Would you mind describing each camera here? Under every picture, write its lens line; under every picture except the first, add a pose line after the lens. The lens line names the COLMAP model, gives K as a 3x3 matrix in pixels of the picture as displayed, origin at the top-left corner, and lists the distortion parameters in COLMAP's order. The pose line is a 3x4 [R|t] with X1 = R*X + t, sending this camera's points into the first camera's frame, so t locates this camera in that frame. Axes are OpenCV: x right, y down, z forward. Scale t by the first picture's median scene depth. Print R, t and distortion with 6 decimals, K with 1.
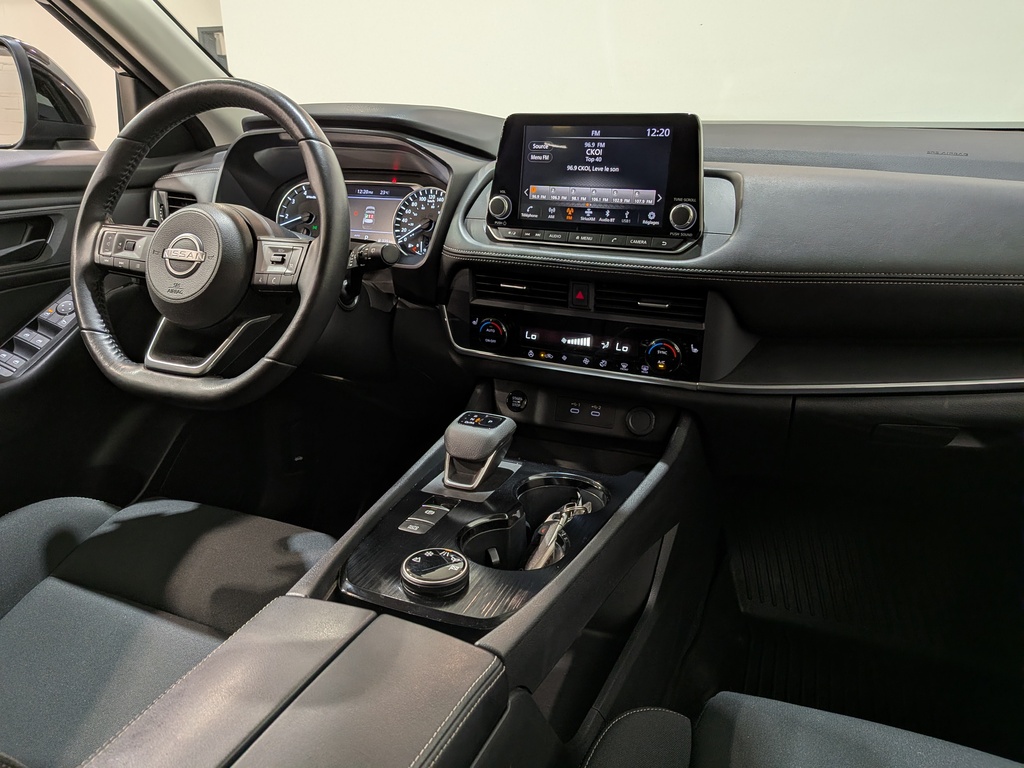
lens RADIAL K [[744.2, 0, 503.2], [0, 744.2, 406.1], [0, 0, 1]] dist [0.066135, -0.118749]
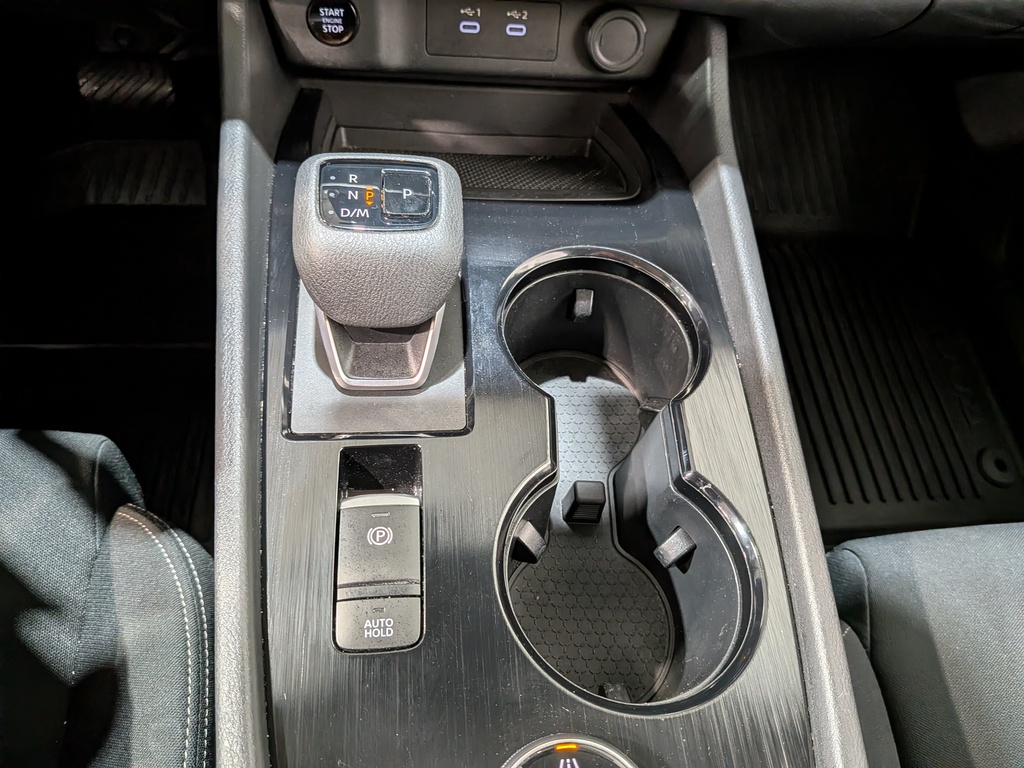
lens RADIAL K [[744.2, 0, 509.7], [0, 744.2, 366.1], [0, 0, 1]] dist [0.066135, -0.118749]
pose [[0.882293, -0.328551, 0.337067, -0.112200], [0.049484, 0.776870, 0.627714, -0.127877], [-0.468093, -0.537148, 0.701685, 0.600402]]
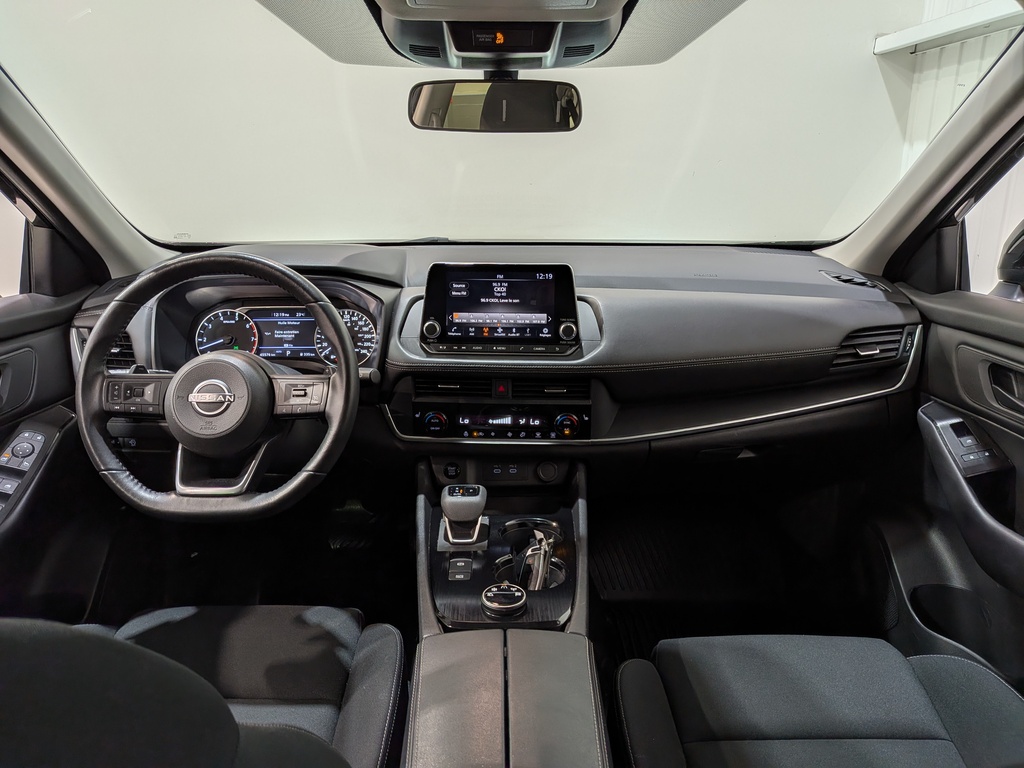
lens RADIAL K [[744.2, 0, 512.5], [0, 744.2, 377.6], [0, 0, 1]] dist [0.066135, -0.118749]
pose [[0.914576, -0.110423, 0.389047, -0.411234], [0.143275, 0.988076, -0.056367, -0.086868], [-0.378184, 0.107293, 0.919492, -0.282155]]
